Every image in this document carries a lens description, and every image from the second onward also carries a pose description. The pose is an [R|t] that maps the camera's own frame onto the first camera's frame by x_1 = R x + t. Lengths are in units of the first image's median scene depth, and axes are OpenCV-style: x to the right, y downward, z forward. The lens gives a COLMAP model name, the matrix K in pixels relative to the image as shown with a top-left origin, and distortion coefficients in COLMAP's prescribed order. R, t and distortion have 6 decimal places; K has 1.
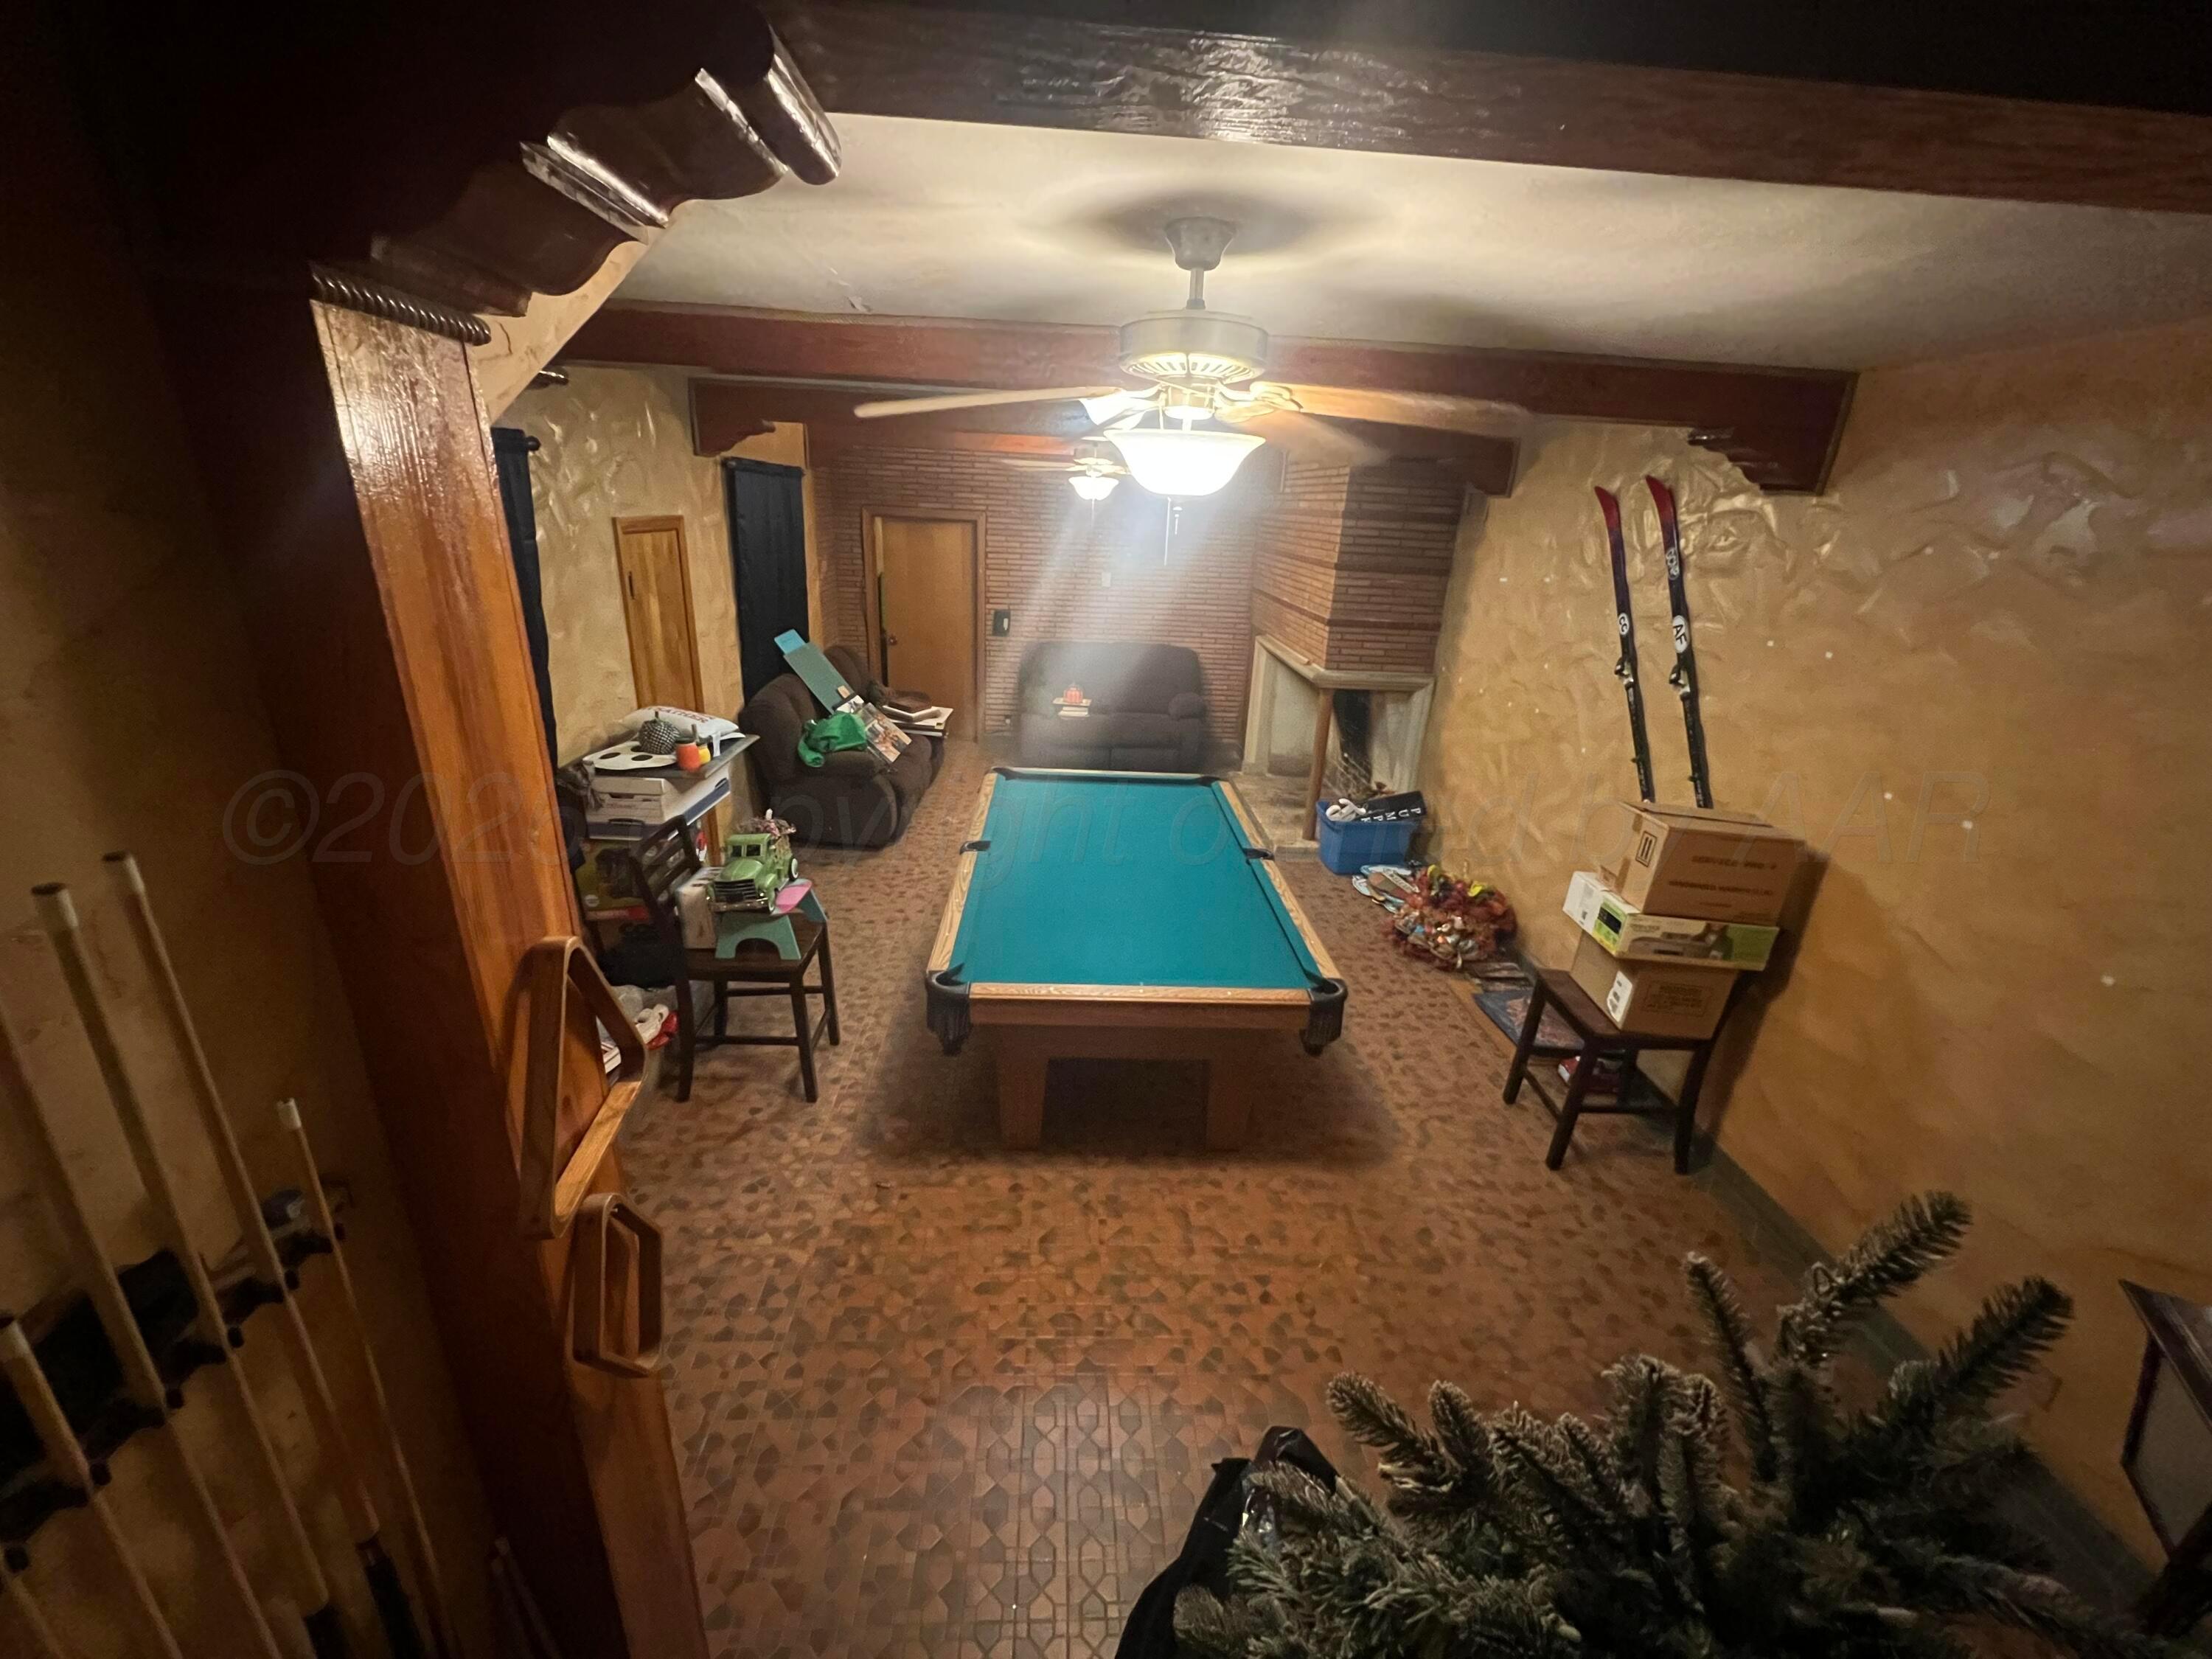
lens RADIAL K [[886.5, 0, 1119.2], [0, 886.5, 828.7], [0, 0, 1]] dist [-0.004224, 0.000767]
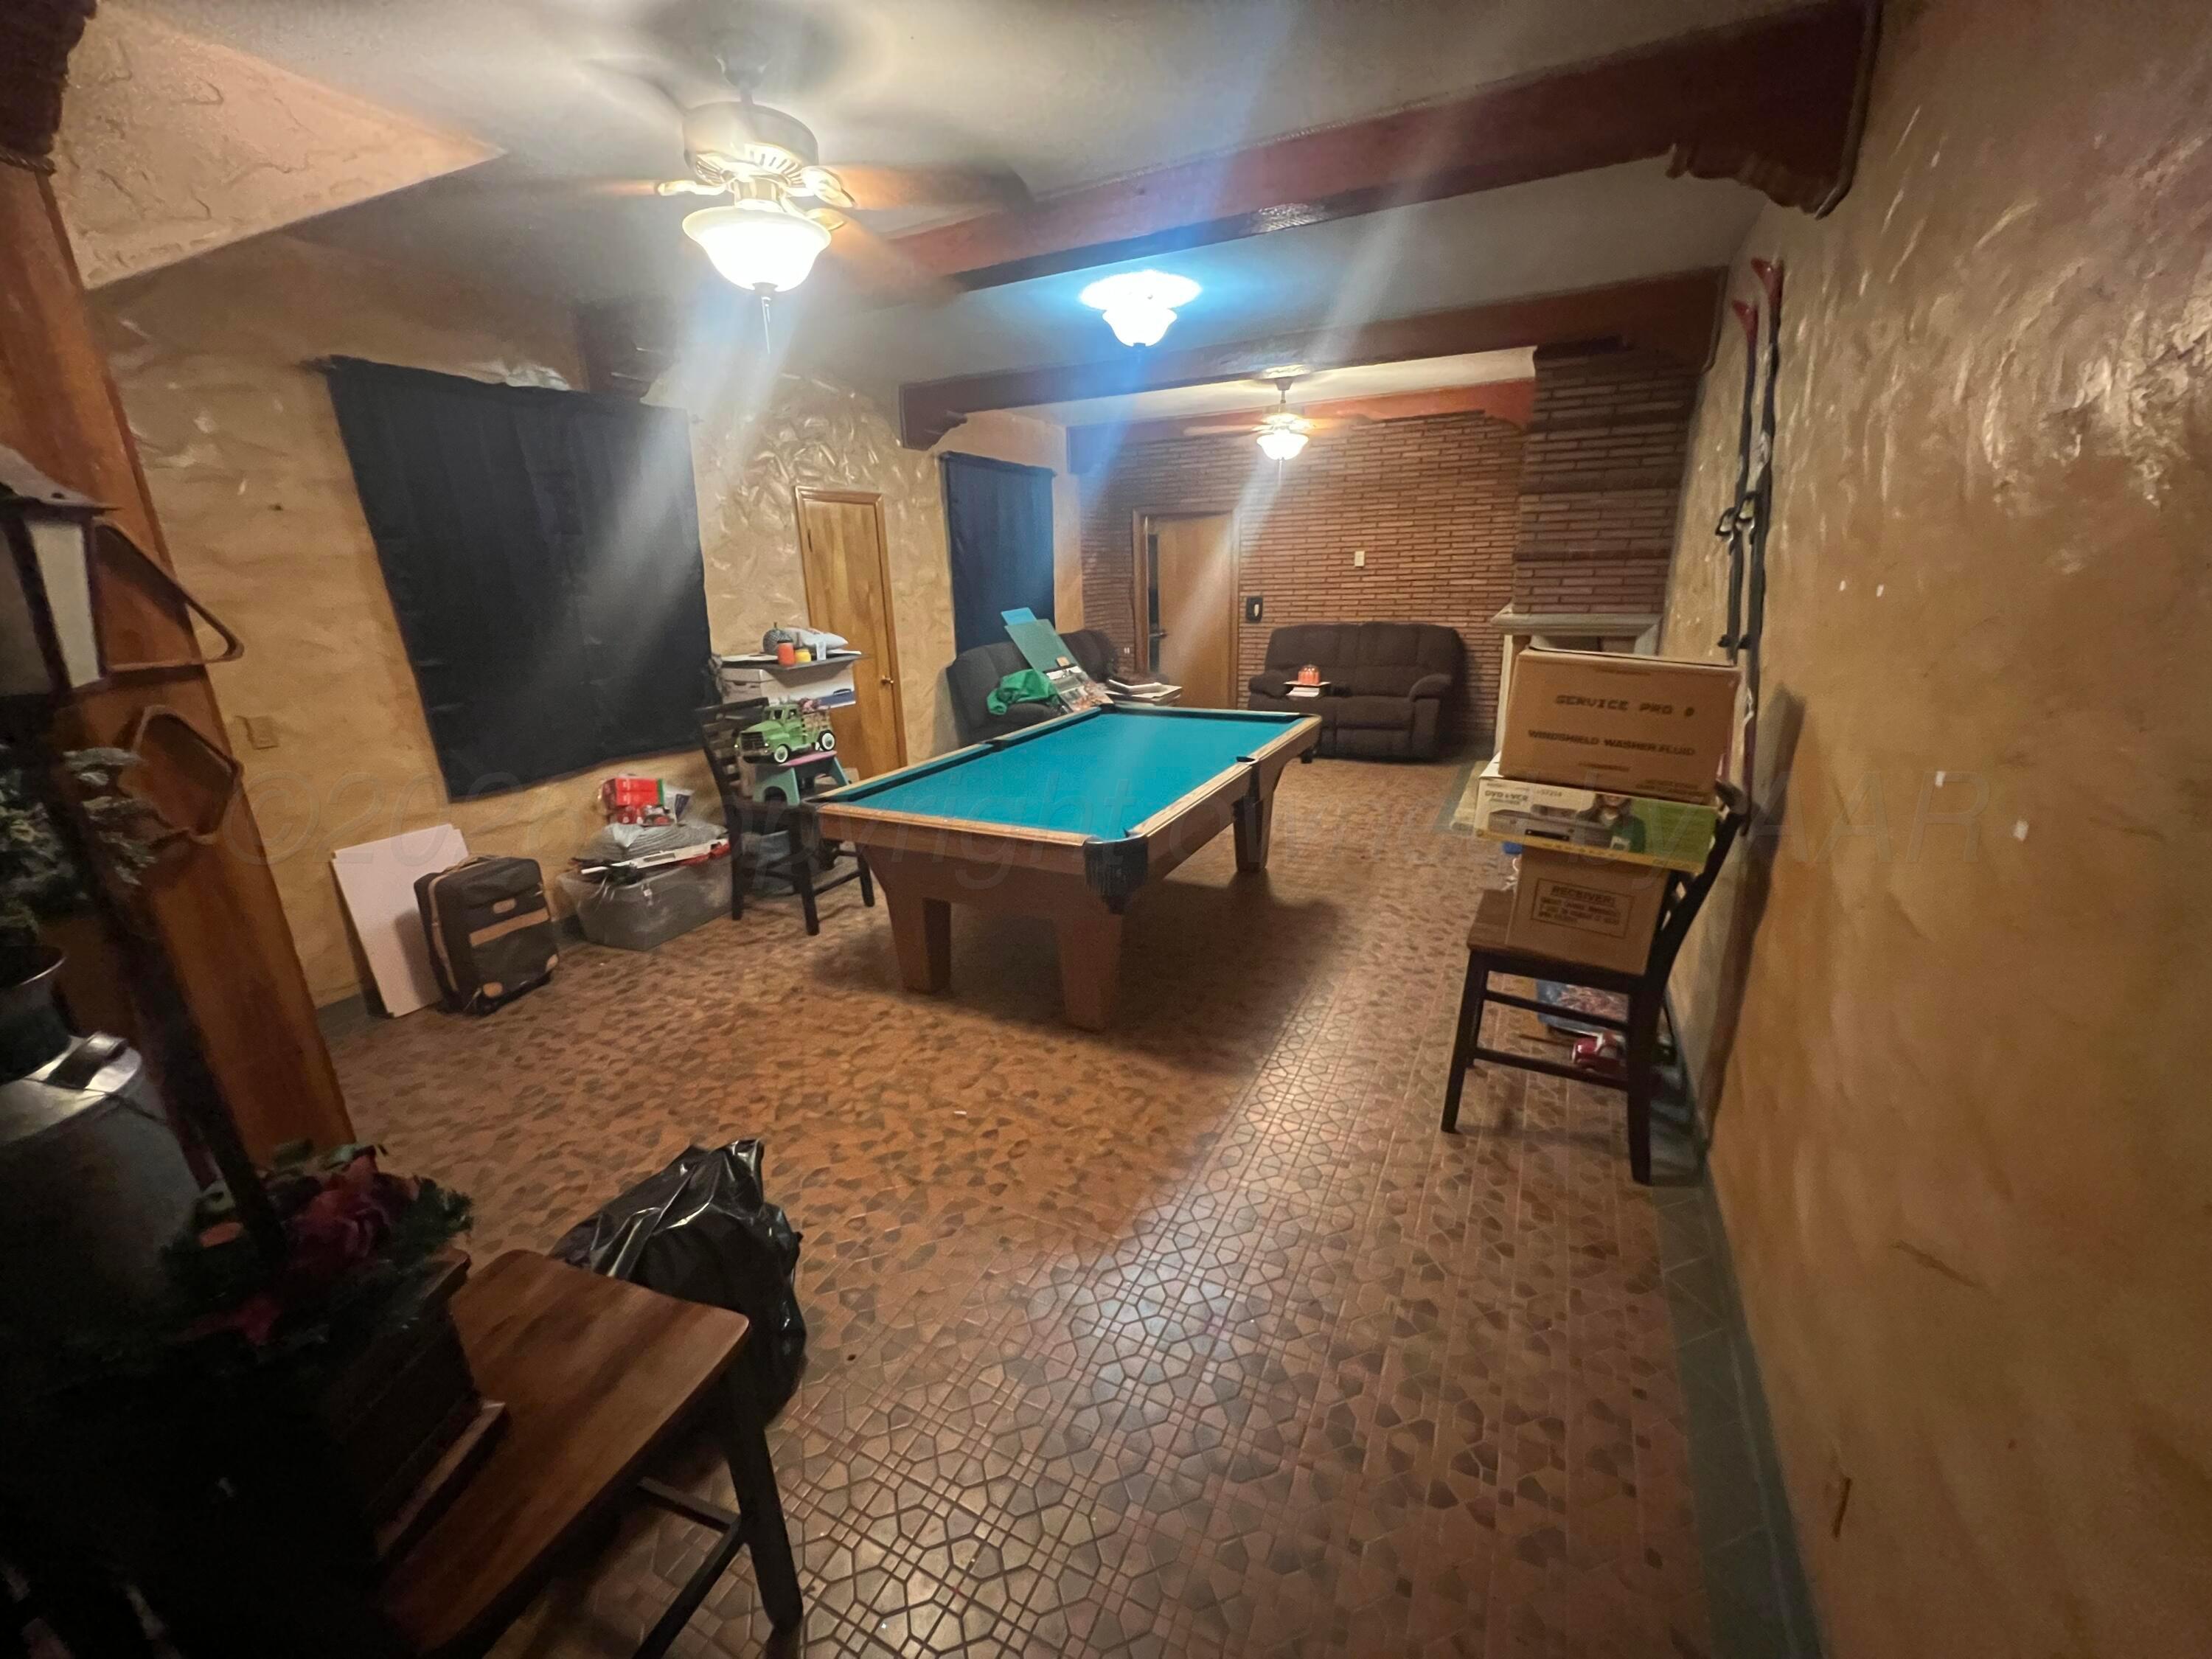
lens RADIAL K [[886.5, 0, 1115.2], [0, 886.5, 829.0], [0, 0, 1]] dist [-0.004224, 0.000767]
pose [[0.870600, 0.068871, -0.487146, 0.646142], [-0.100458, 0.994177, -0.038981, 0.194386], [0.481625, 0.082875, 0.872450, 0.167578]]
